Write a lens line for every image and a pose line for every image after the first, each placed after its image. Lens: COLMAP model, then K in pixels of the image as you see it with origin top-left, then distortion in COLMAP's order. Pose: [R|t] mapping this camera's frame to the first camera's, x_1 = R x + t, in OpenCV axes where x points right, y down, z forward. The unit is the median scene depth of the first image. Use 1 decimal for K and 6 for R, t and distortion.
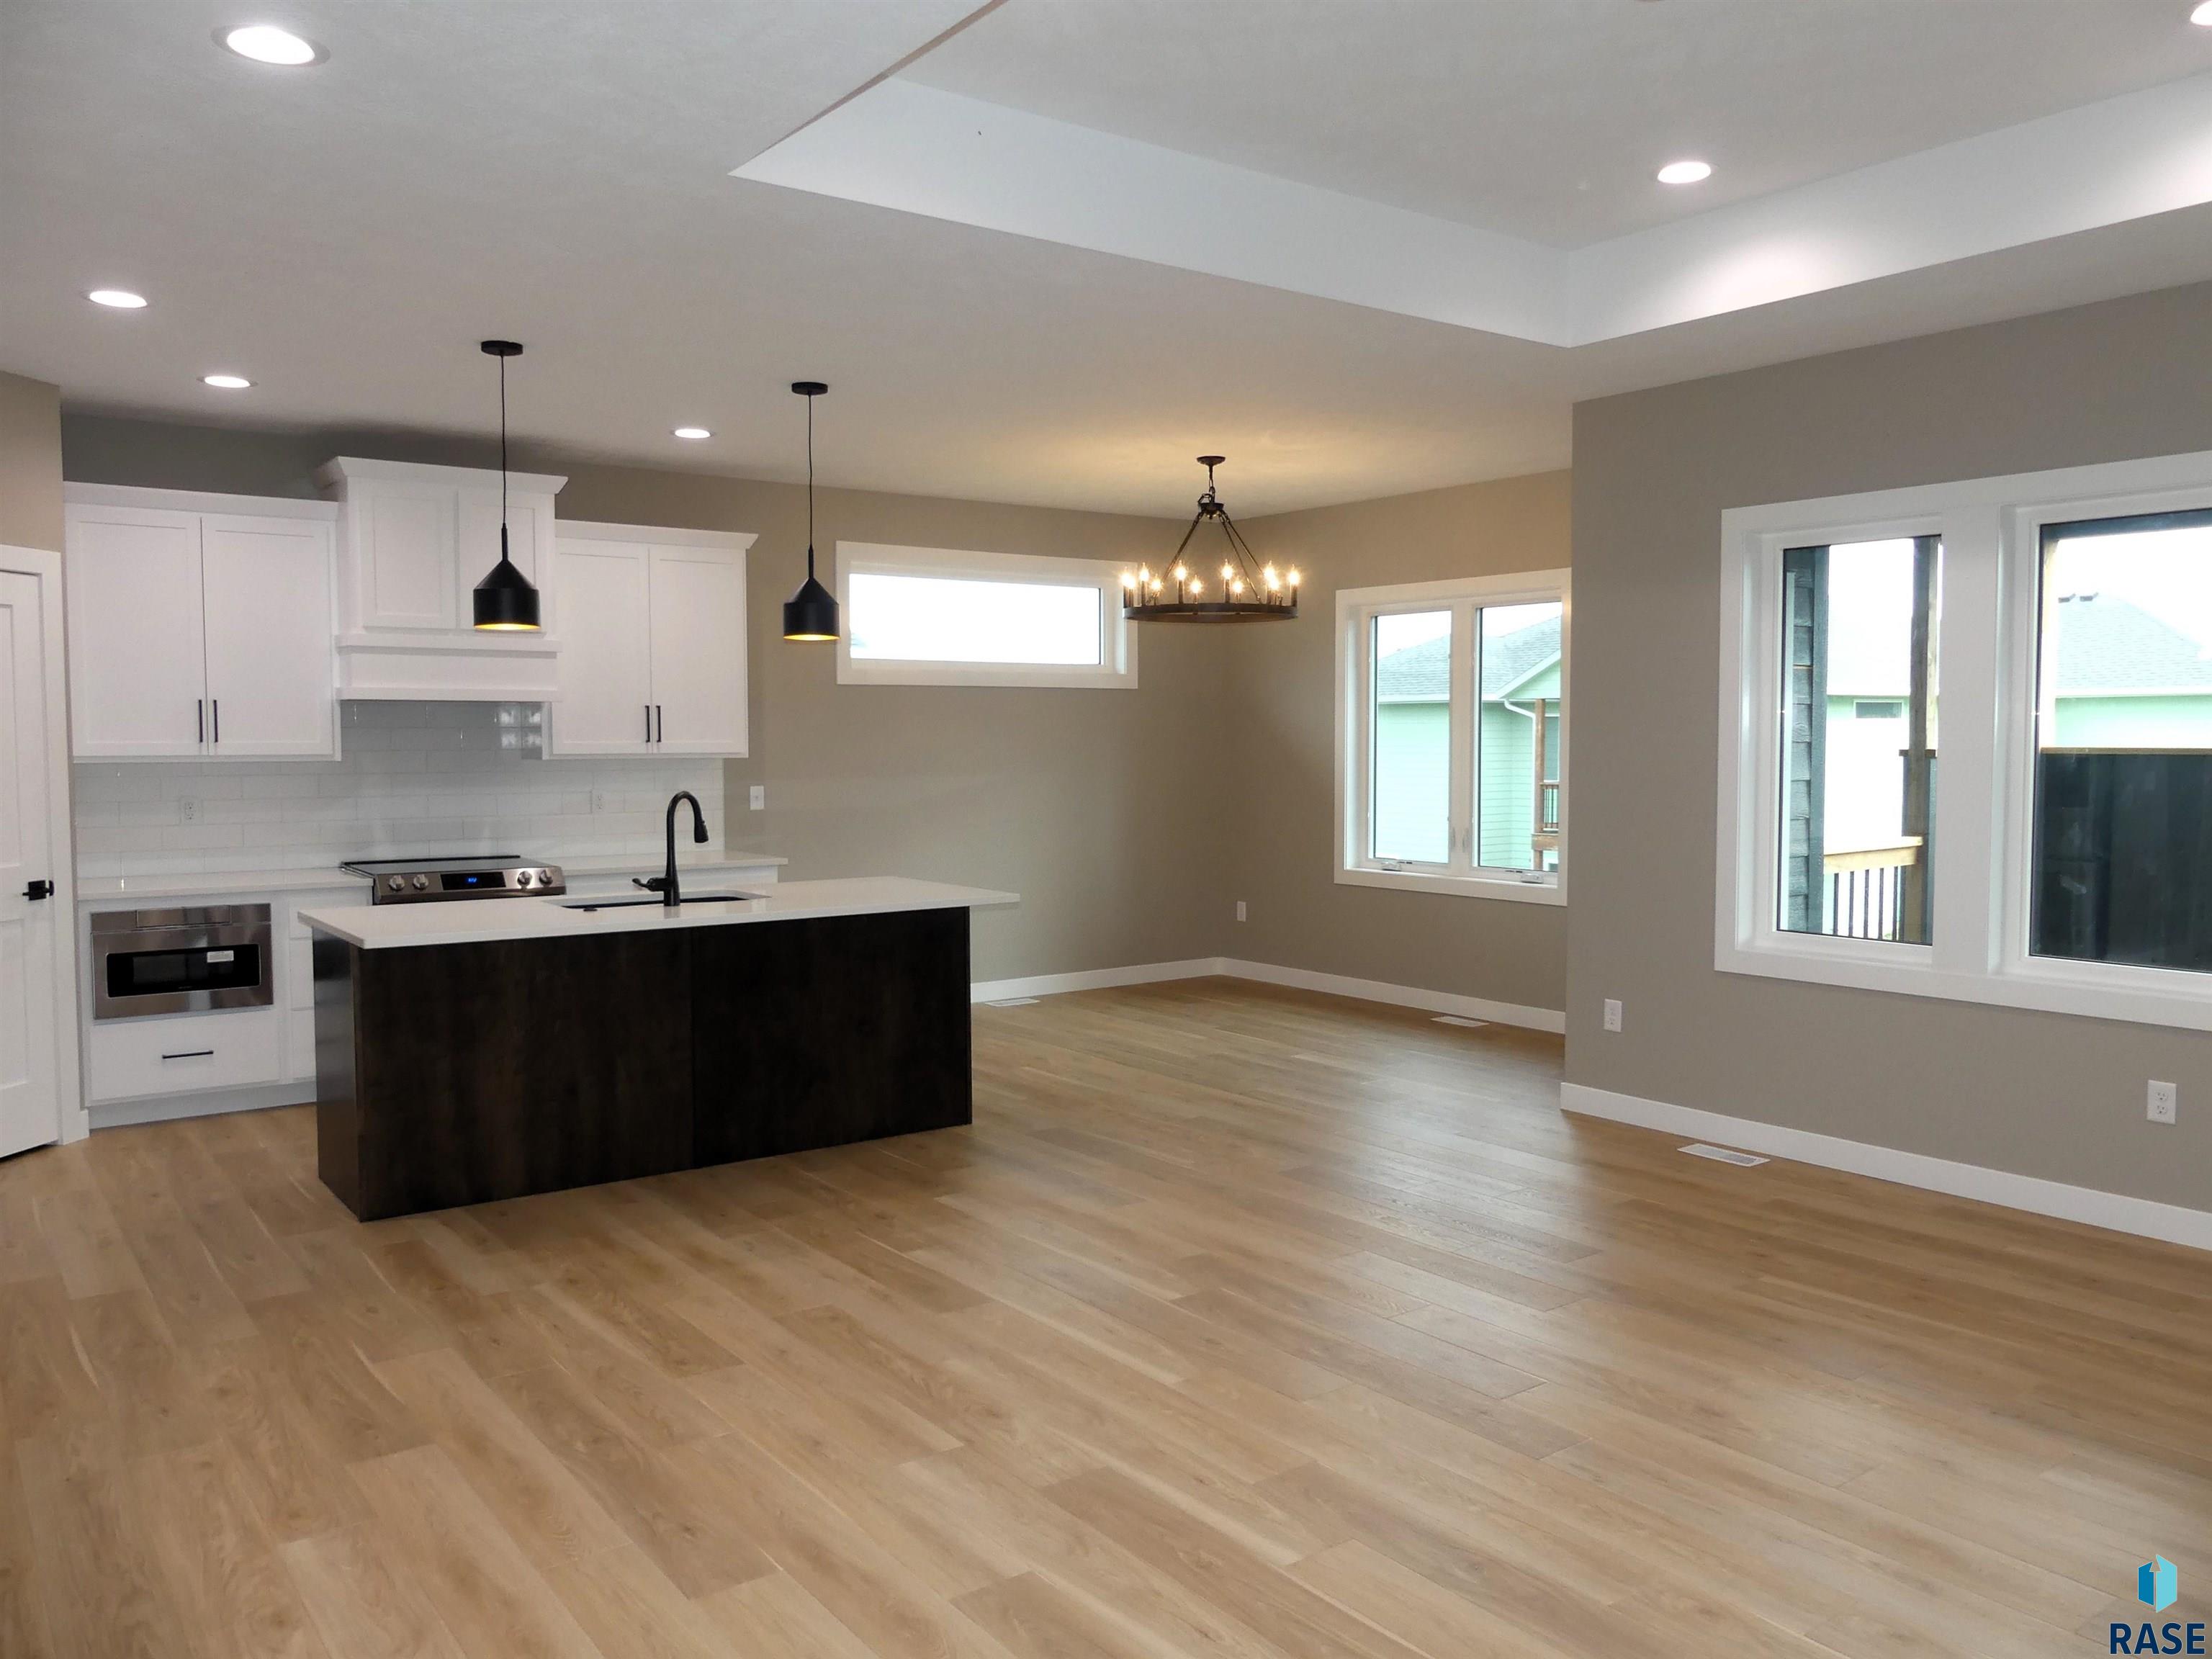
lens RADIAL K [[1657.6, 0, 1114.8], [0, 1657.6, 826.7], [0, 0, 1]] dist [-0.047978, 0.055409]
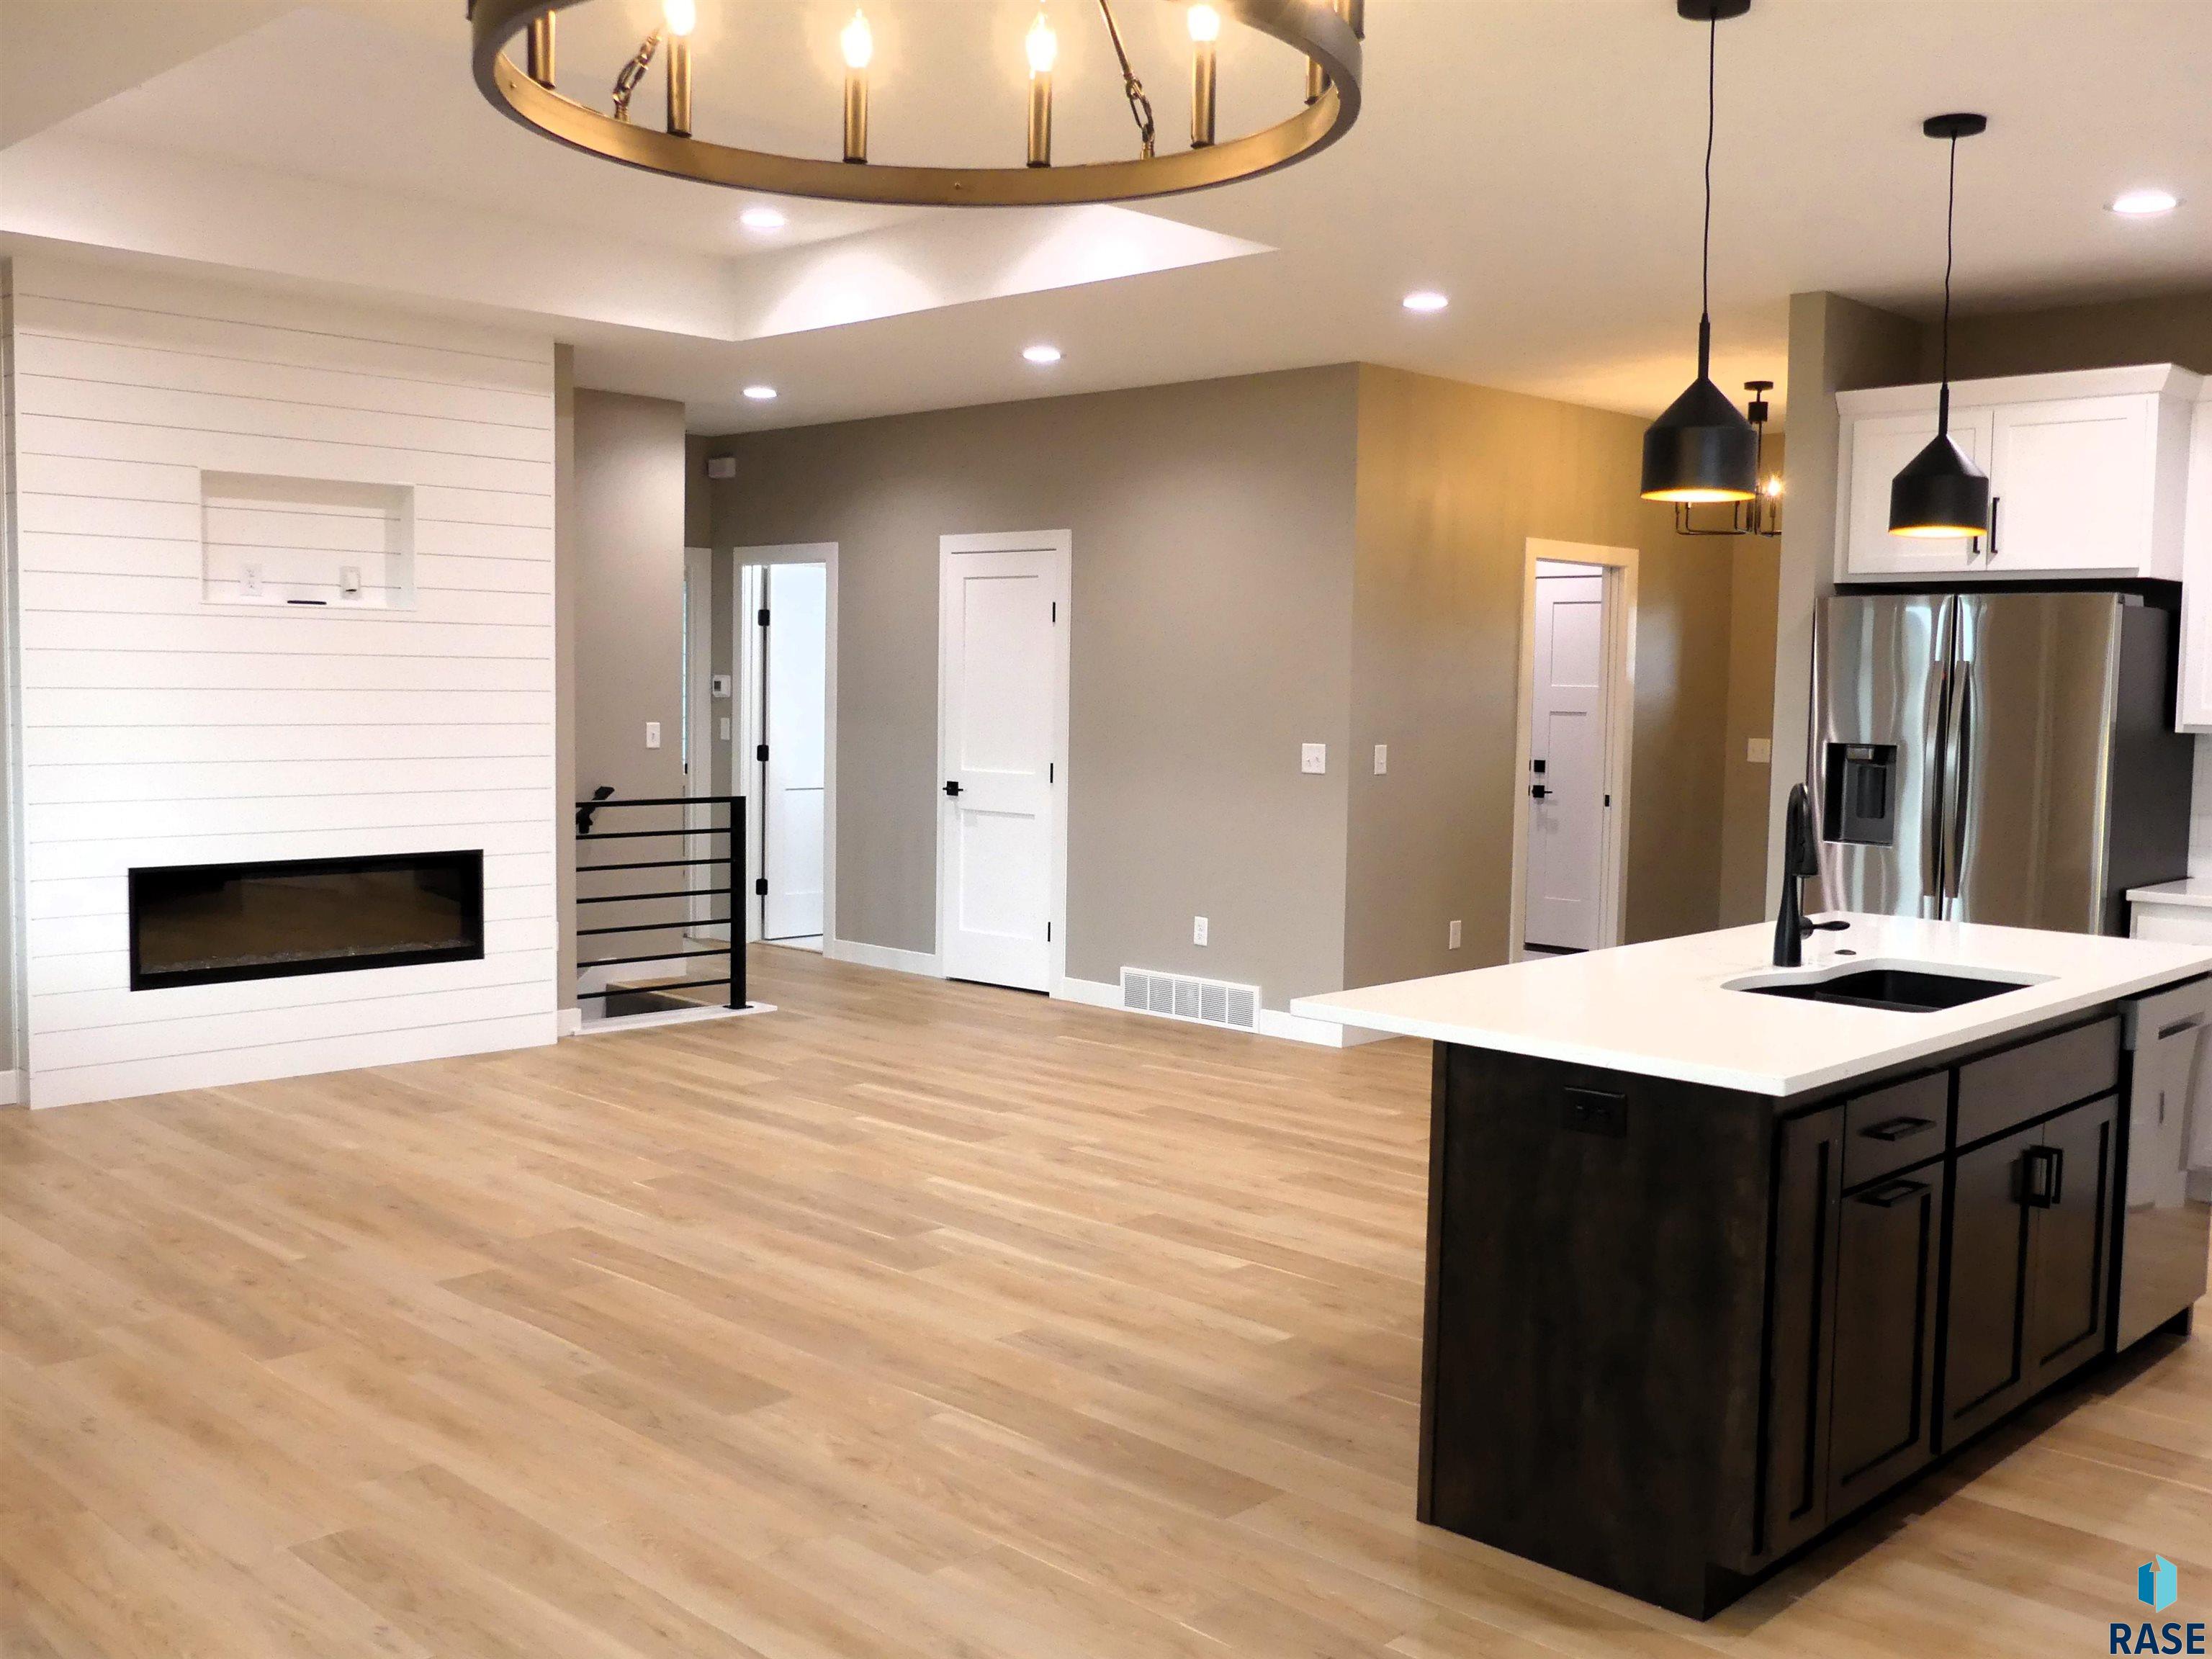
lens RADIAL K [[2050.3, 0, 1116.8], [0, 2050.3, 825.8], [0, 0, 1]] dist [-0.038419, 0.032667]
pose [[-0.986846, -0.002558, -0.161644, 0.102074], [-0.023308, 0.991680, 0.126601, -0.094186], [0.159975, 0.128703, -0.978695, 1.711464]]
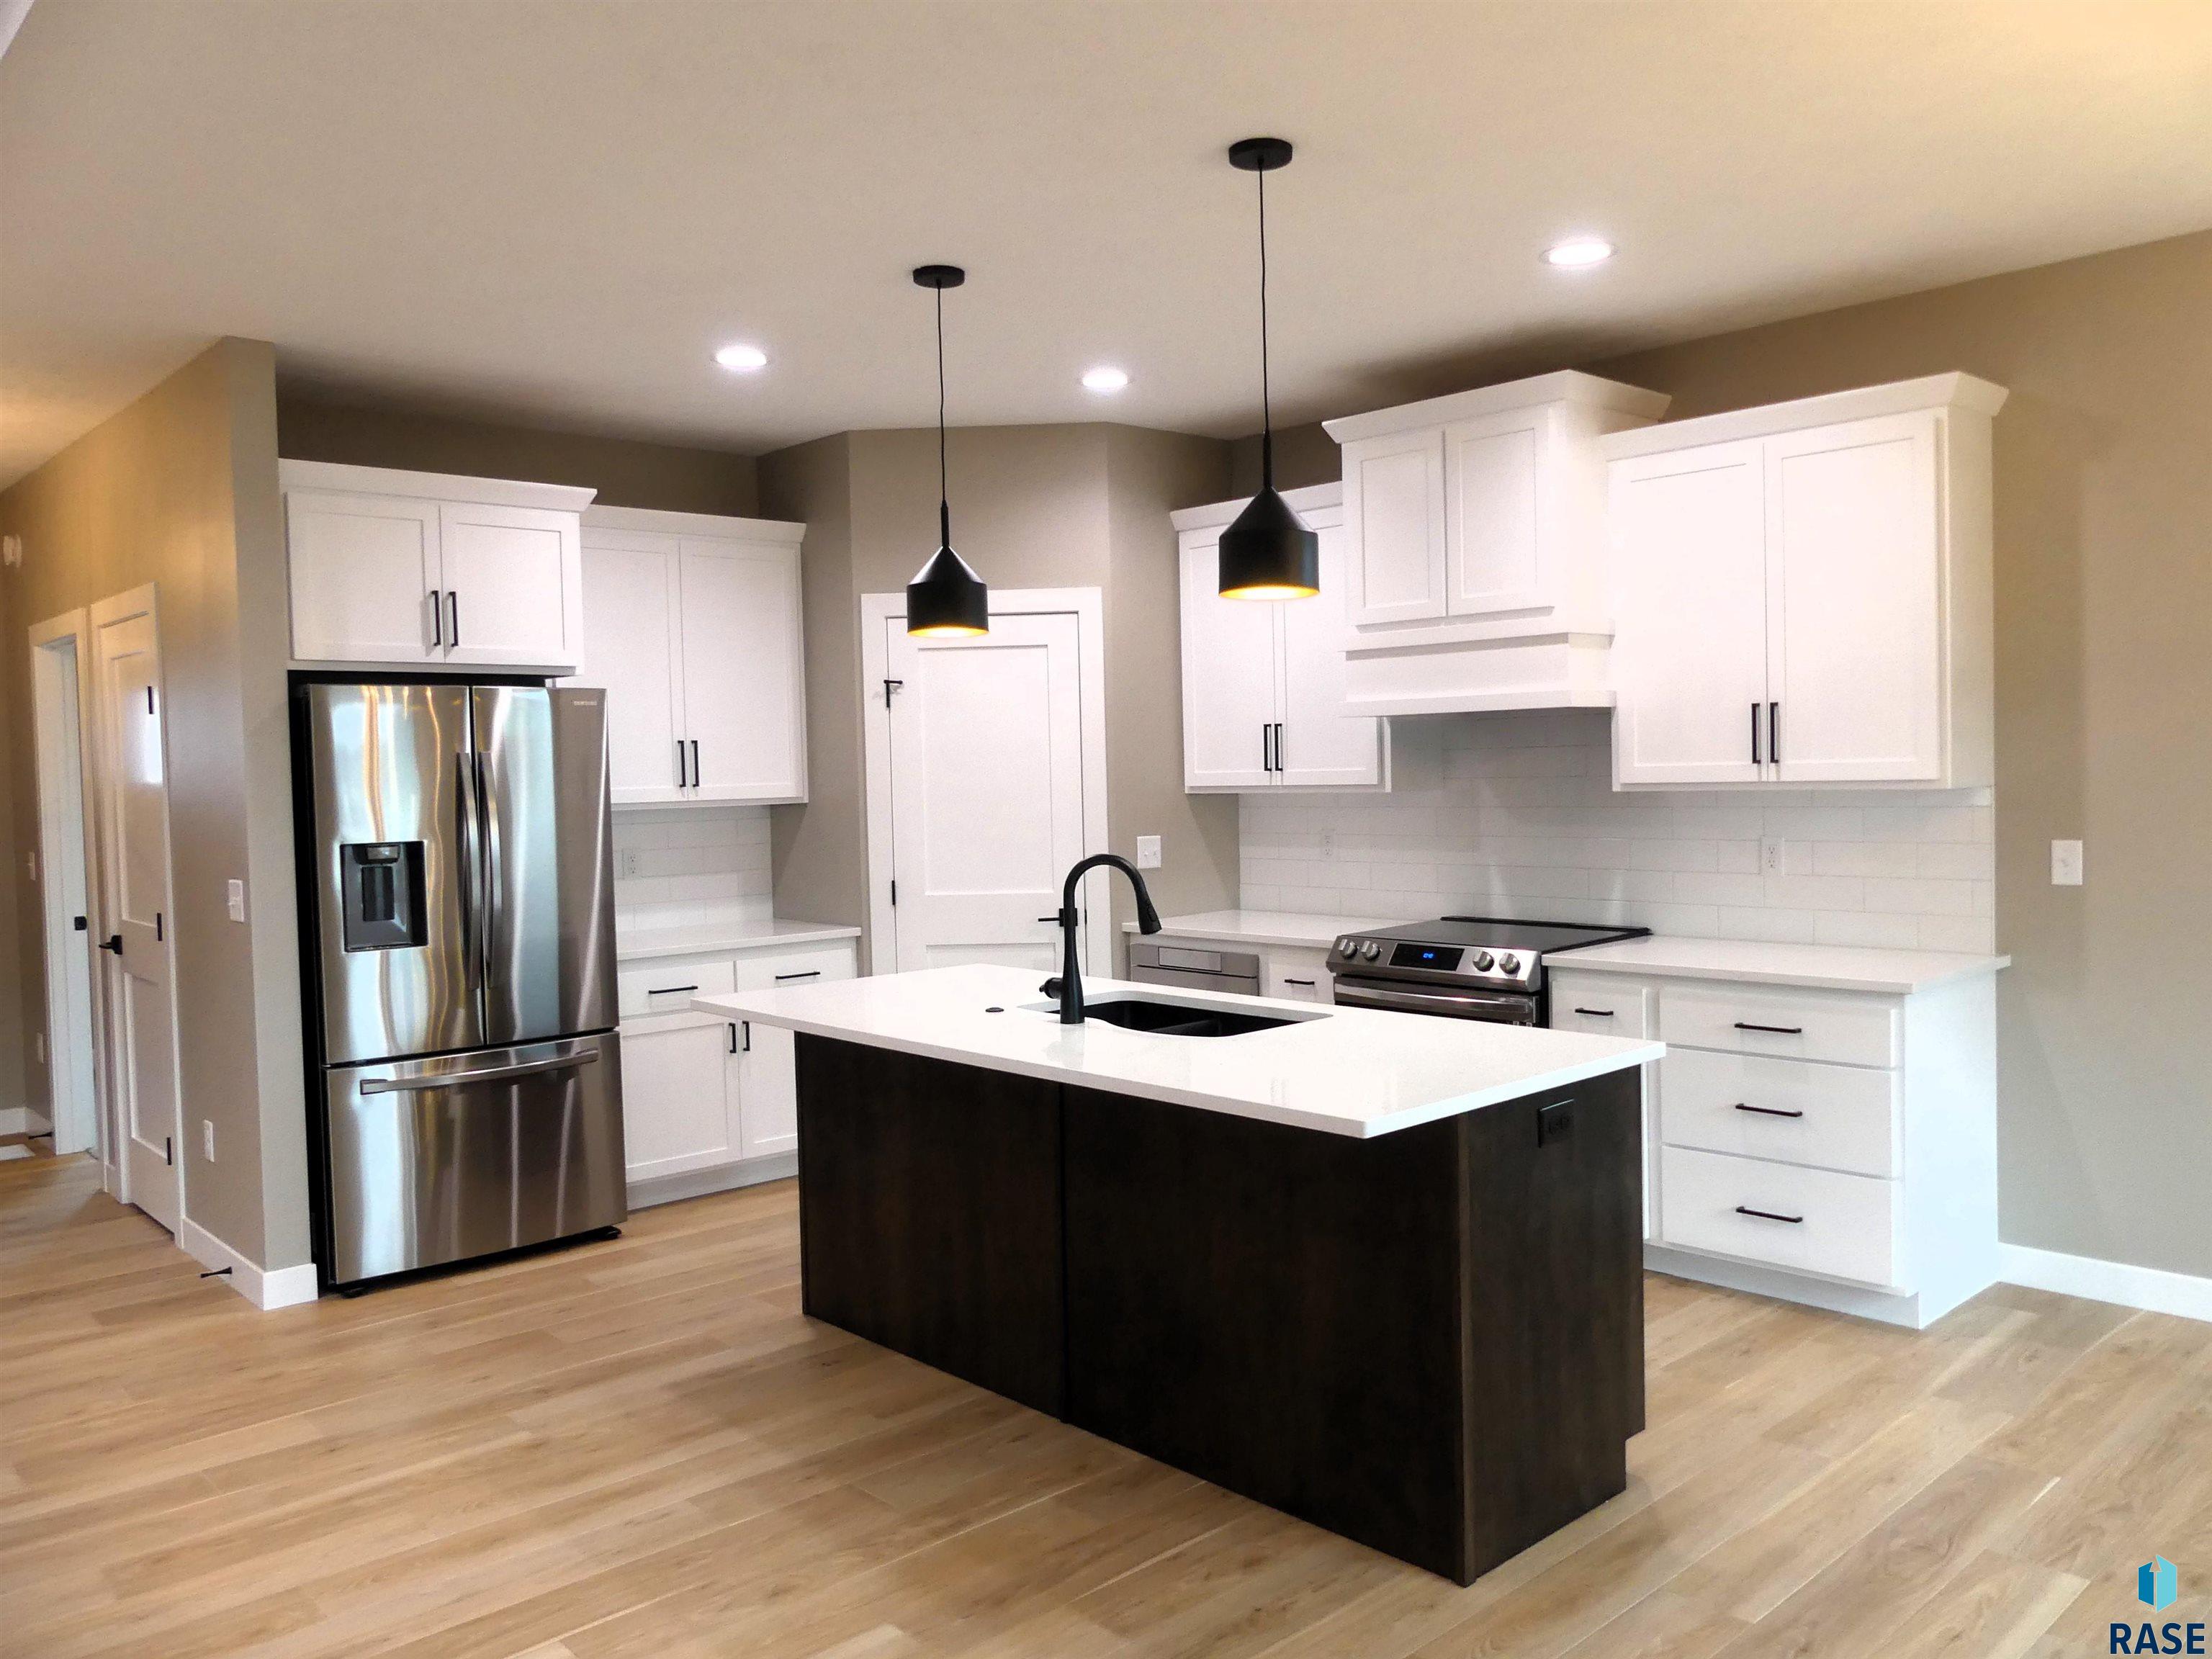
lens RADIAL K [[1663.5, 0, 1118.7], [0, 1663.5, 824.5], [0, 0, 1]] dist [-0.008435, -0.002933]
pose [[0.109938, 0.035609, -0.993300, 0.409705], [-0.031505, 0.998981, 0.032325, -0.055496], [0.993439, 0.027740, 0.110948, 0.949676]]
